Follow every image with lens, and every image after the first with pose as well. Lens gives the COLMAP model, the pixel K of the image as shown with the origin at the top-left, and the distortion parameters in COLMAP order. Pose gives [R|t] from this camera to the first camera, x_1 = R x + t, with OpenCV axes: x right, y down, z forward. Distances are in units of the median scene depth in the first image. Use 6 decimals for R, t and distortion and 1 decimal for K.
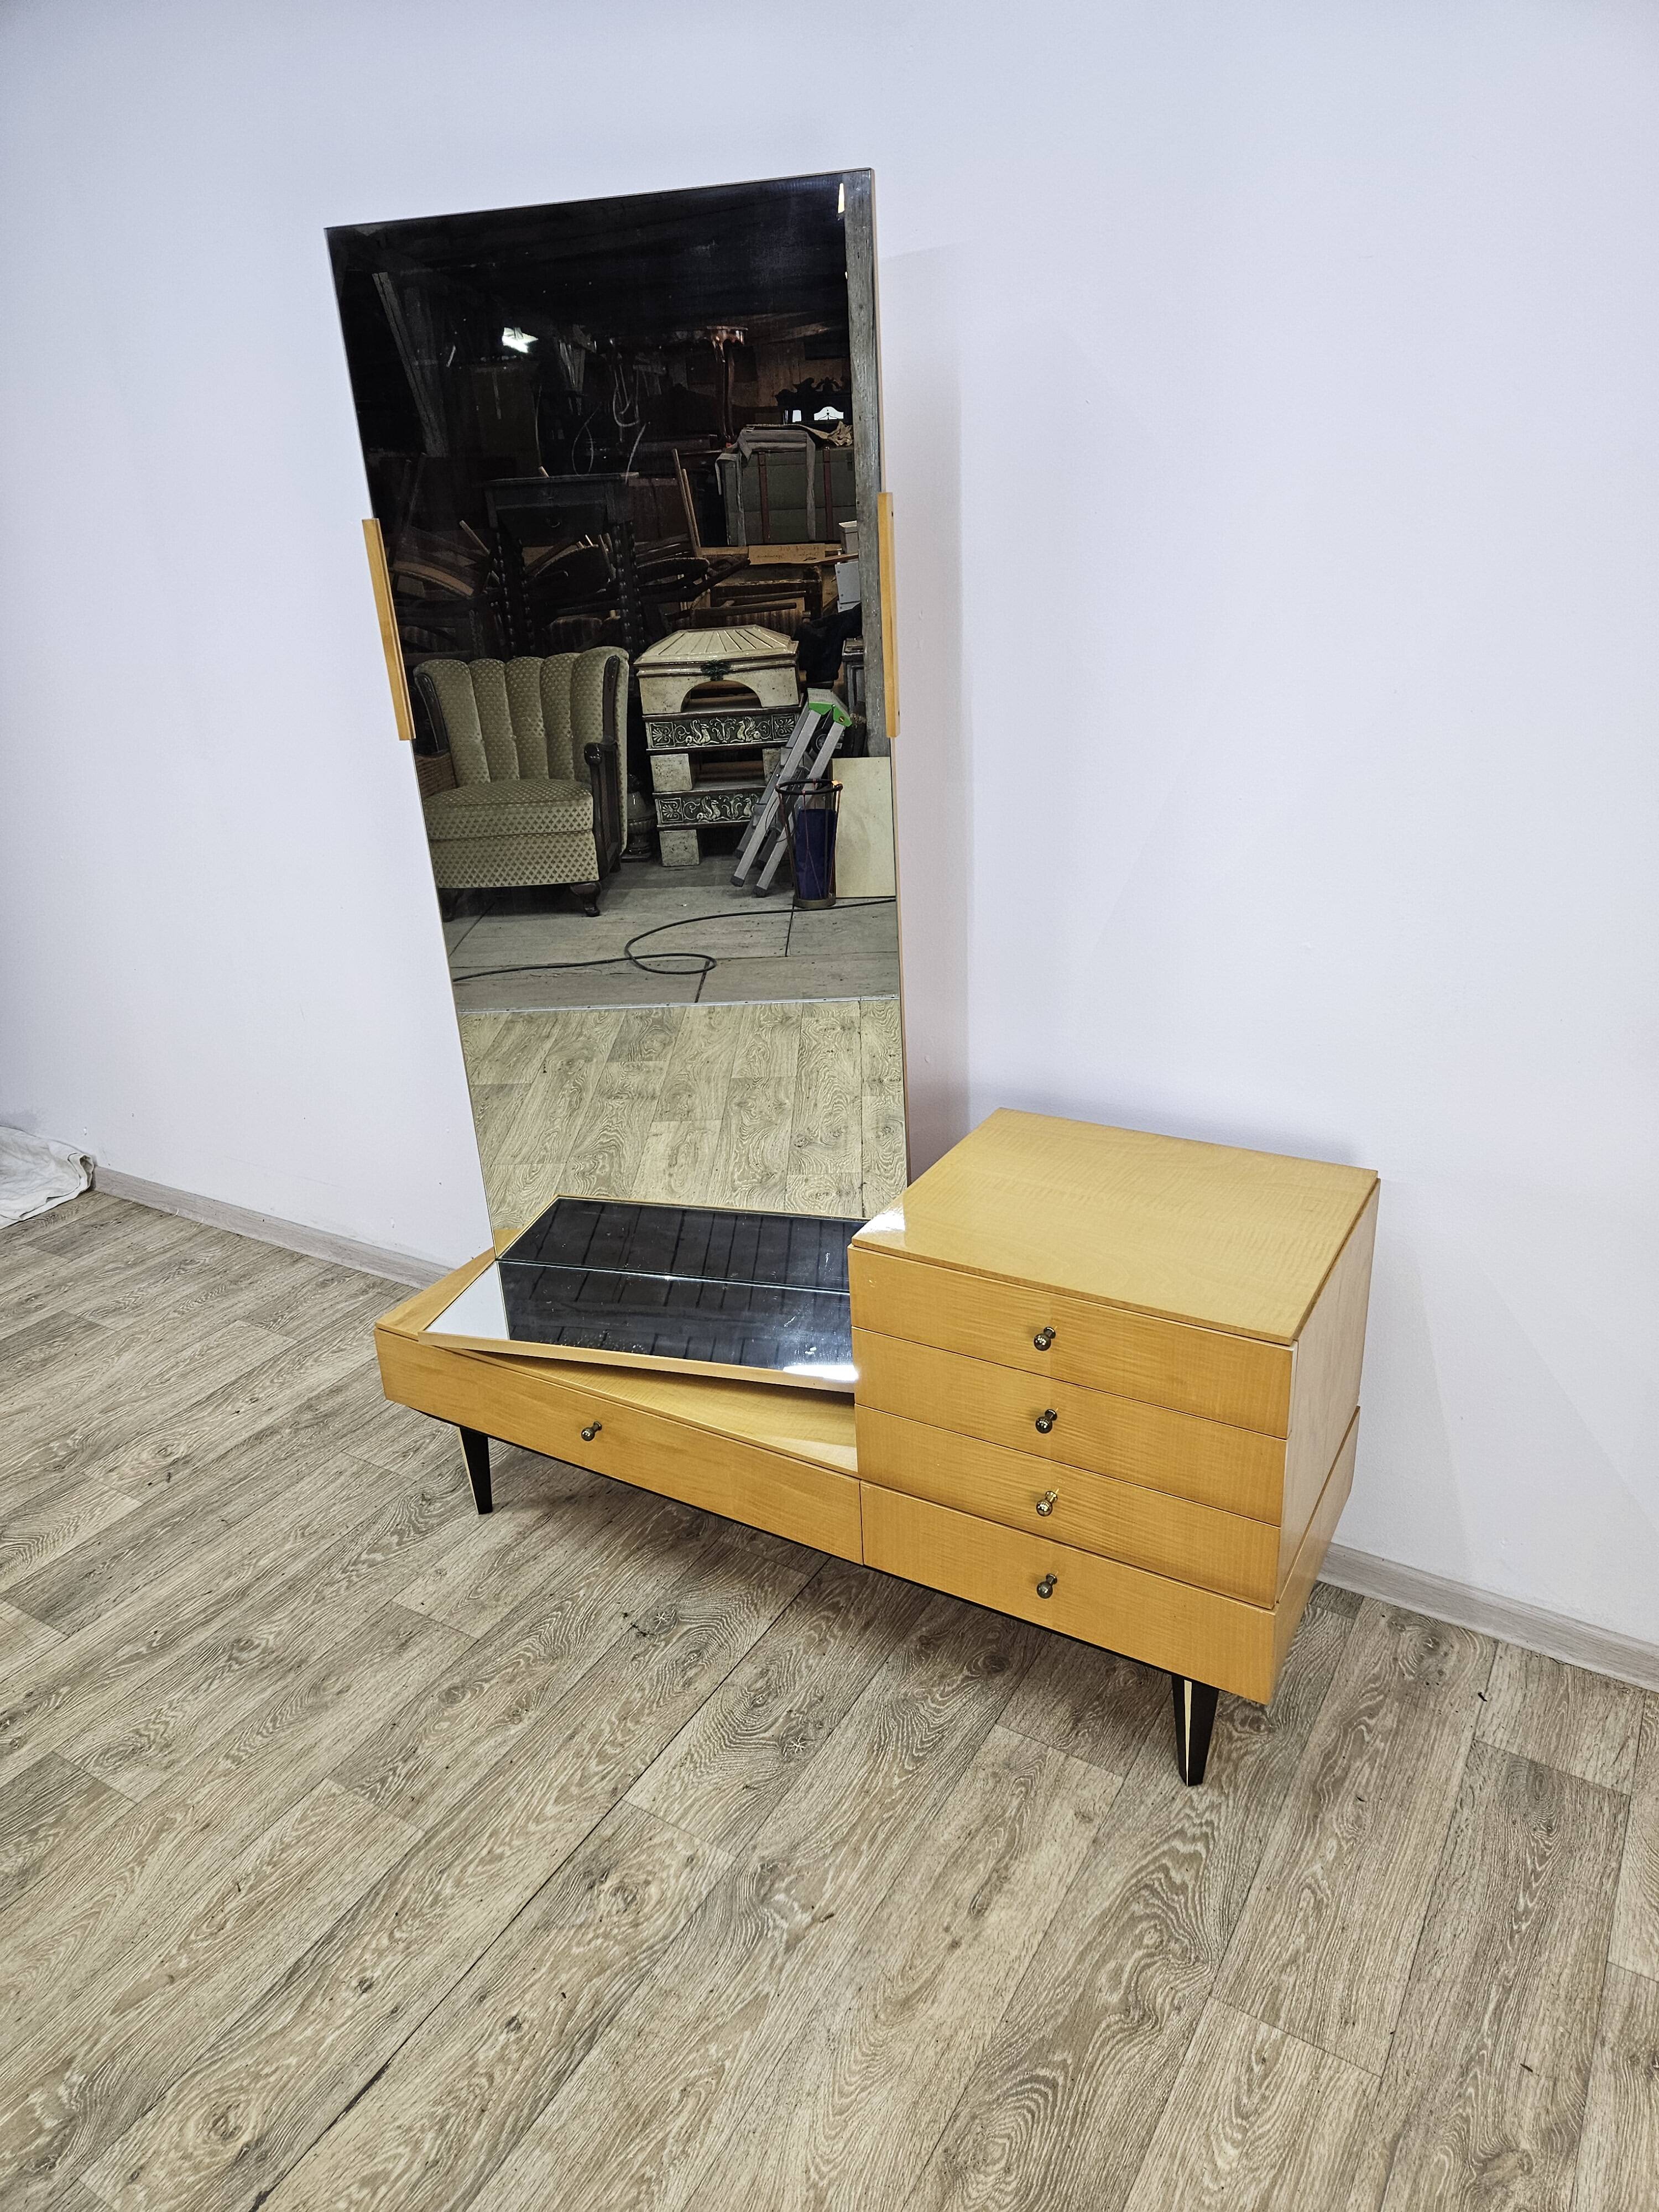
lens RADIAL K [[1498.1, 0, 837.8], [0, 1498.1, 1067.3], [0, 0, 1]] dist [0.054032, -0.054630]
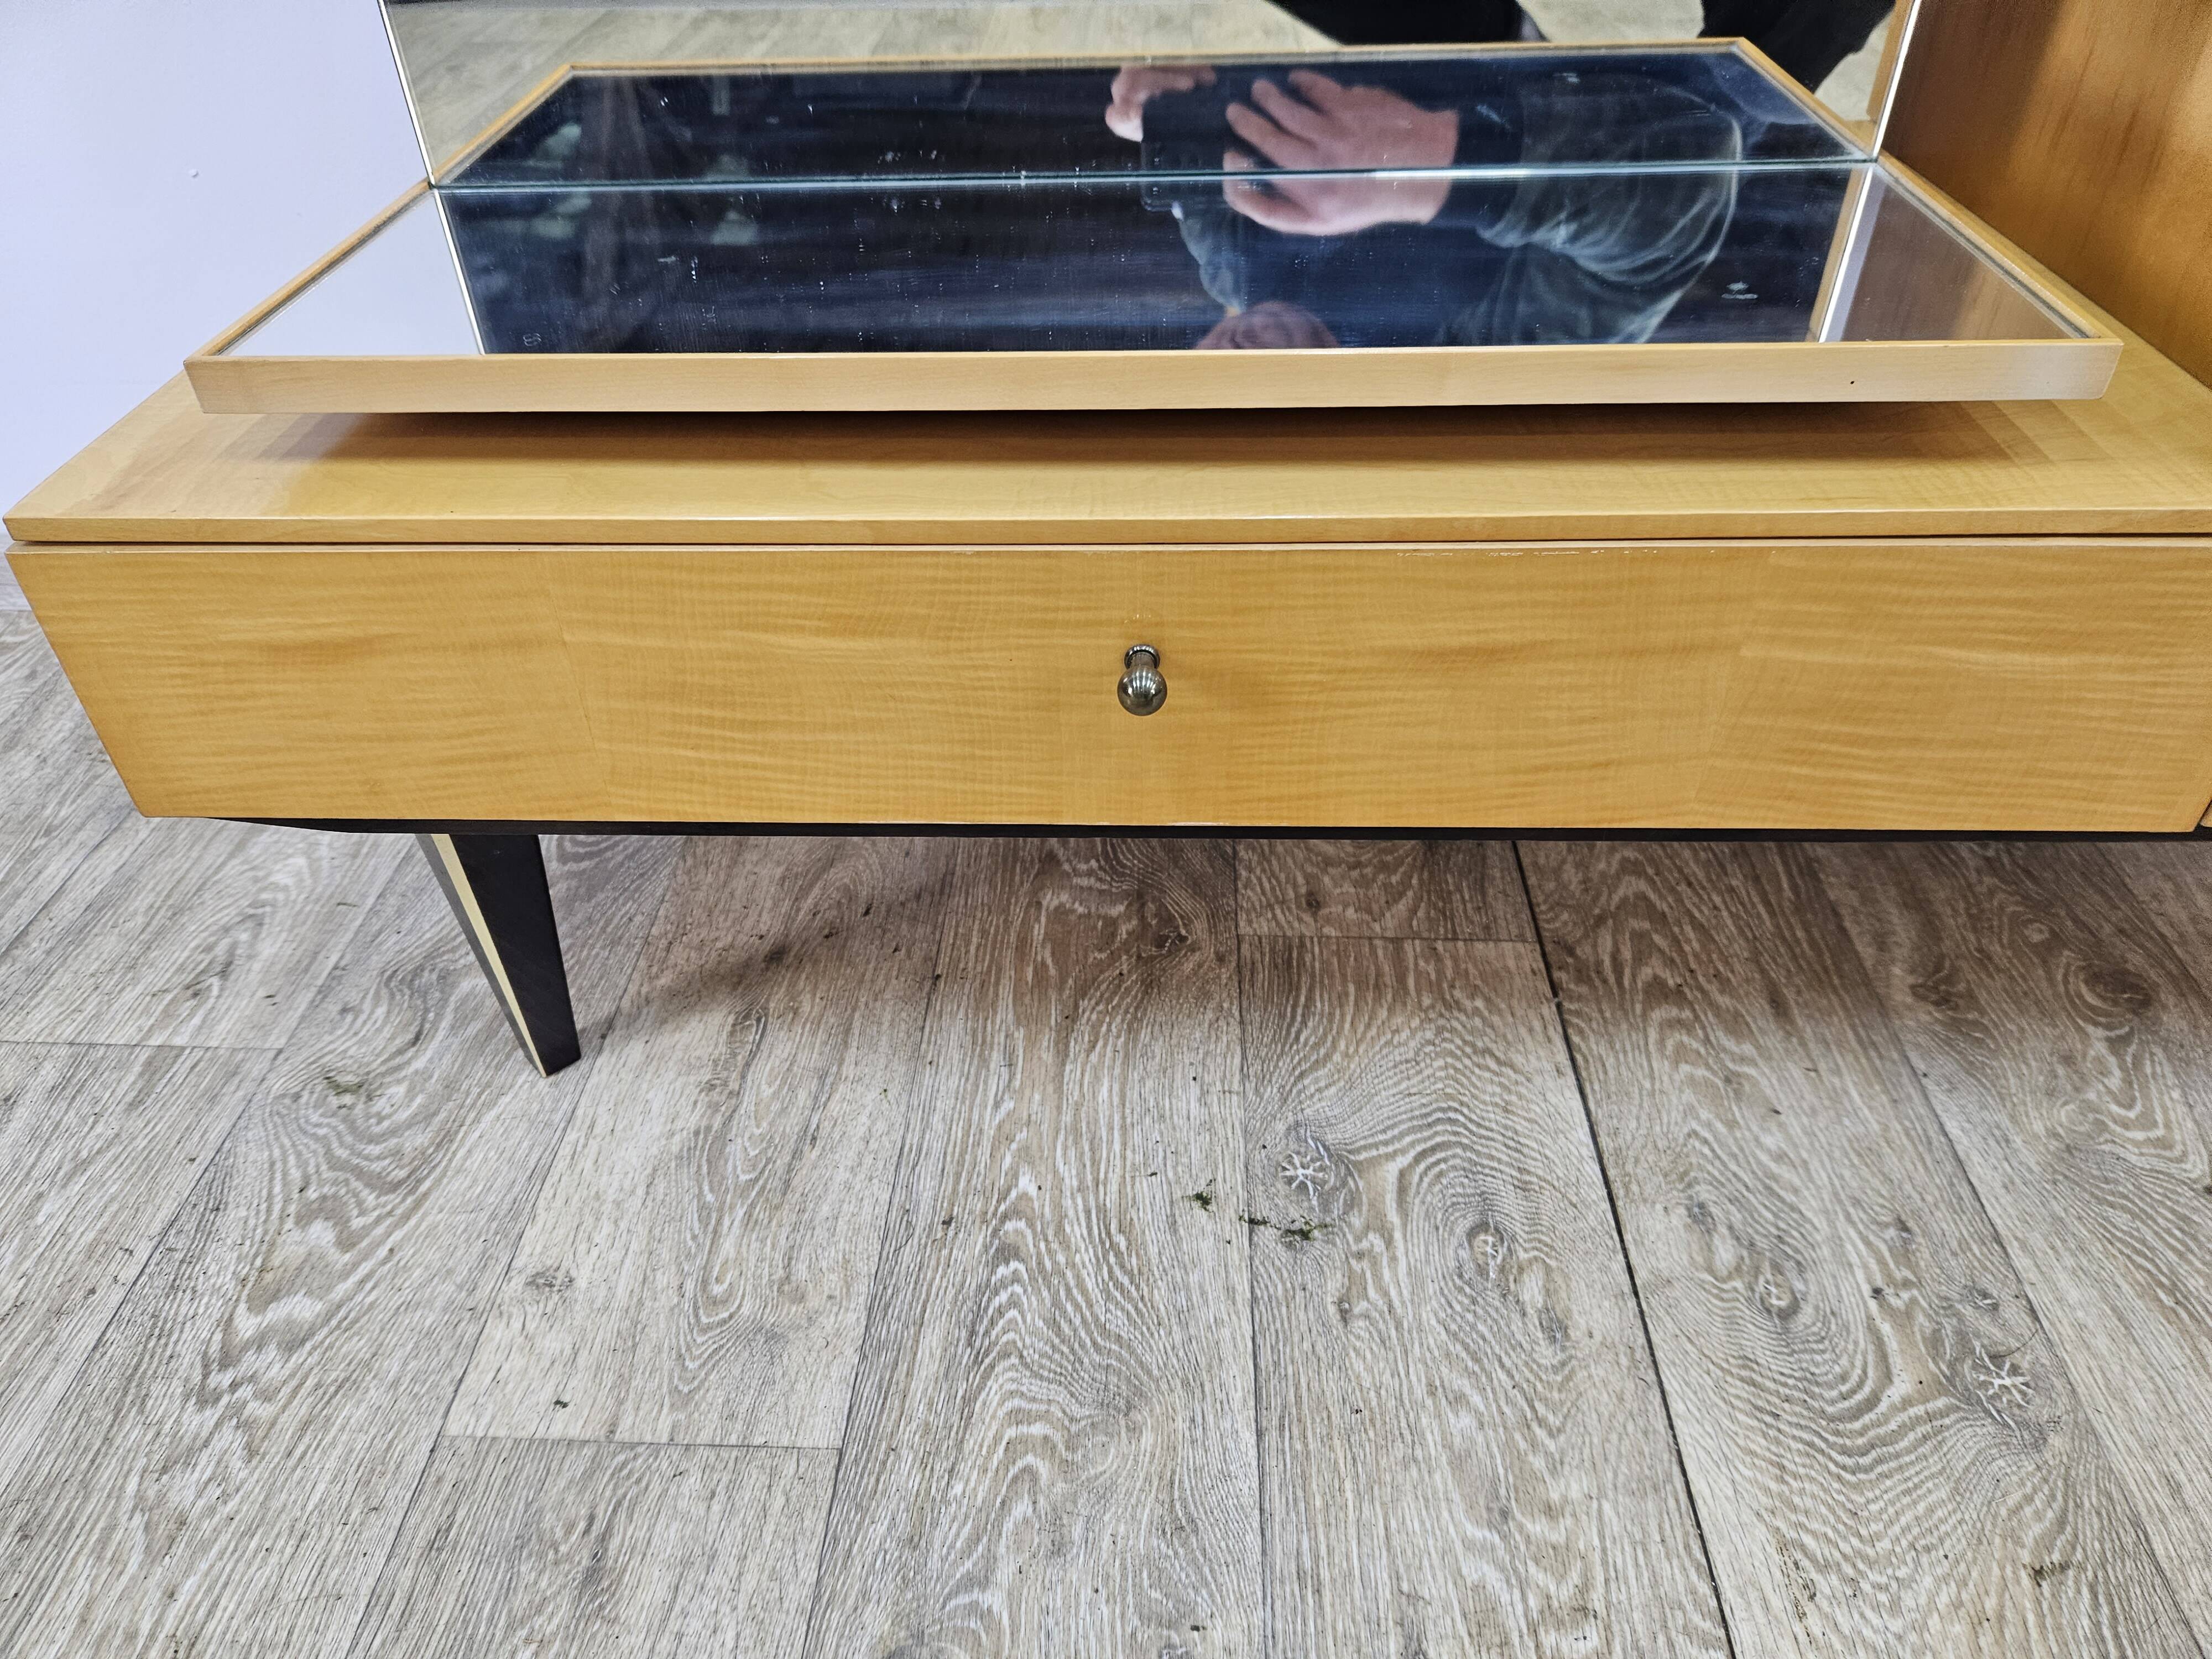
lens RADIAL K [[1498.1, 0, 1074.2], [0, 1498.1, 858.2], [0, 0, 1]] dist [0.054032, -0.054630]
pose [[0.885759, -0.277389, 0.372137, -0.327166], [0.155910, 0.932998, 0.324357, 0.210782], [-0.437176, -0.229283, 0.869659, 0.881822]]
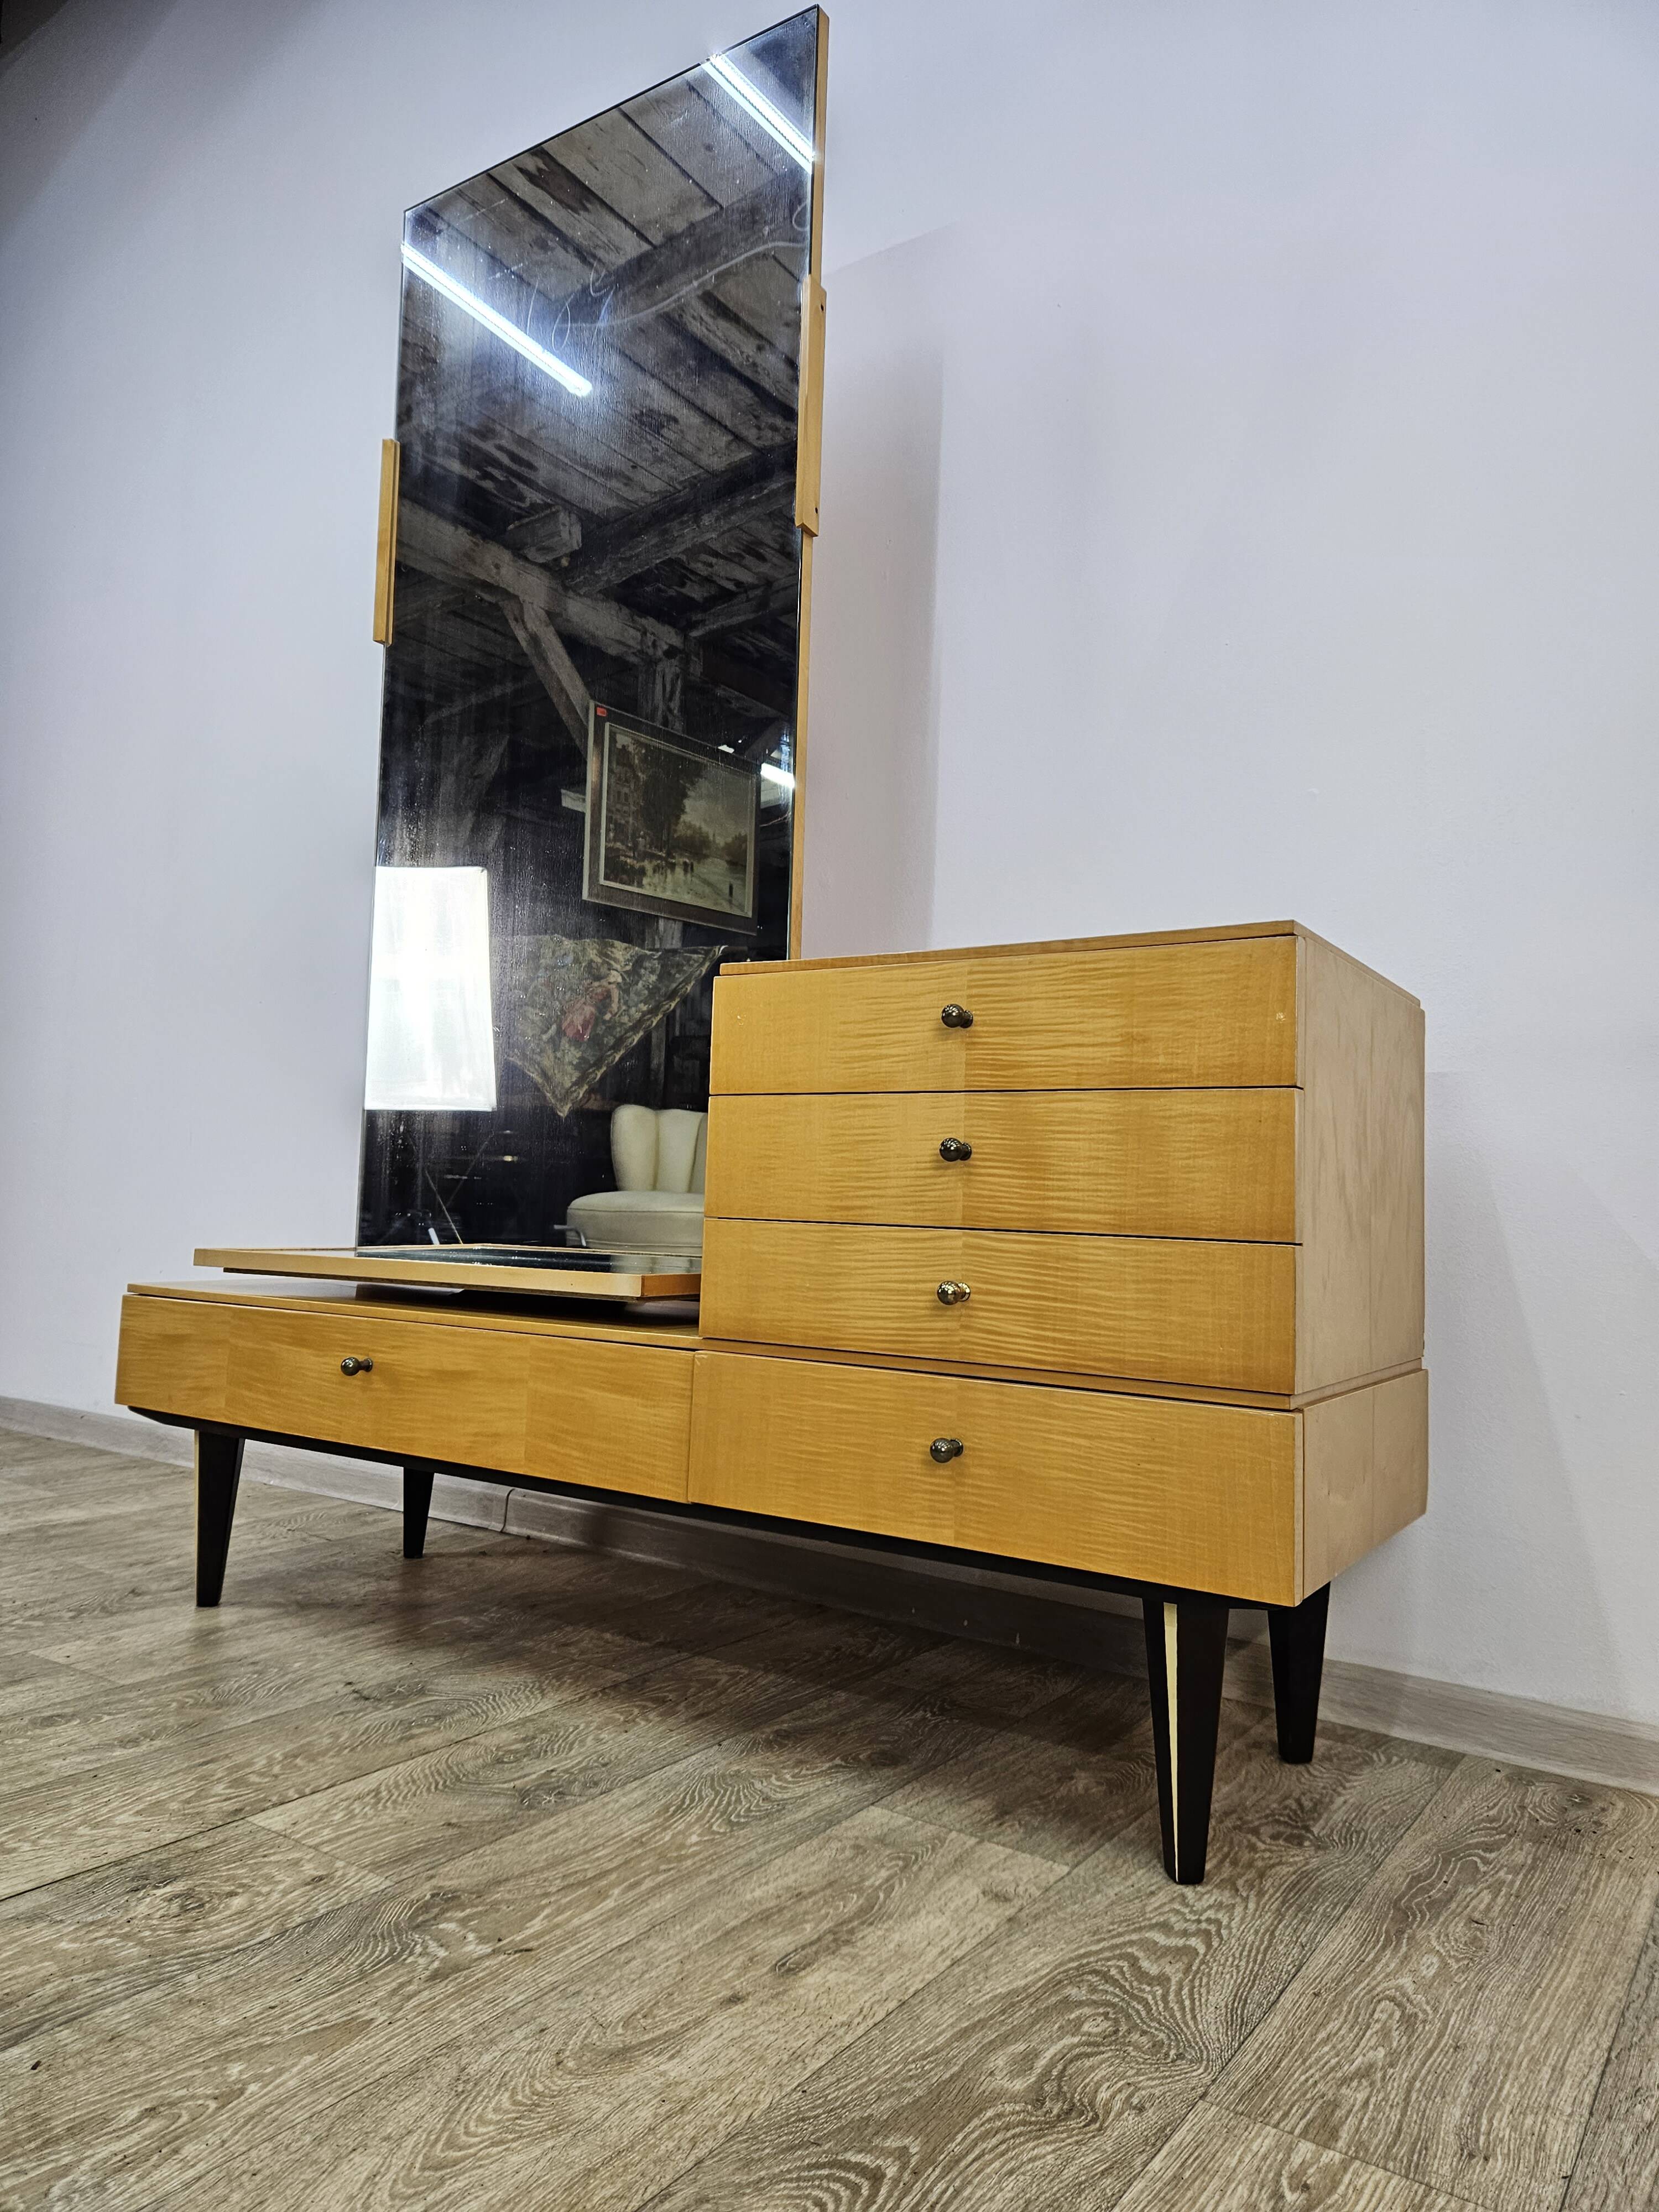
lens RADIAL K [[1498.1, 0, 821.1], [0, 1498.1, 1062.1], [0, 0, 1]] dist [0.054032, -0.054630]
pose [[0.995273, 0.074876, -0.061843, 0.107784], [-0.094762, 0.888079, -0.449818, 0.481965], [0.021241, 0.453552, 0.890977, 0.333110]]
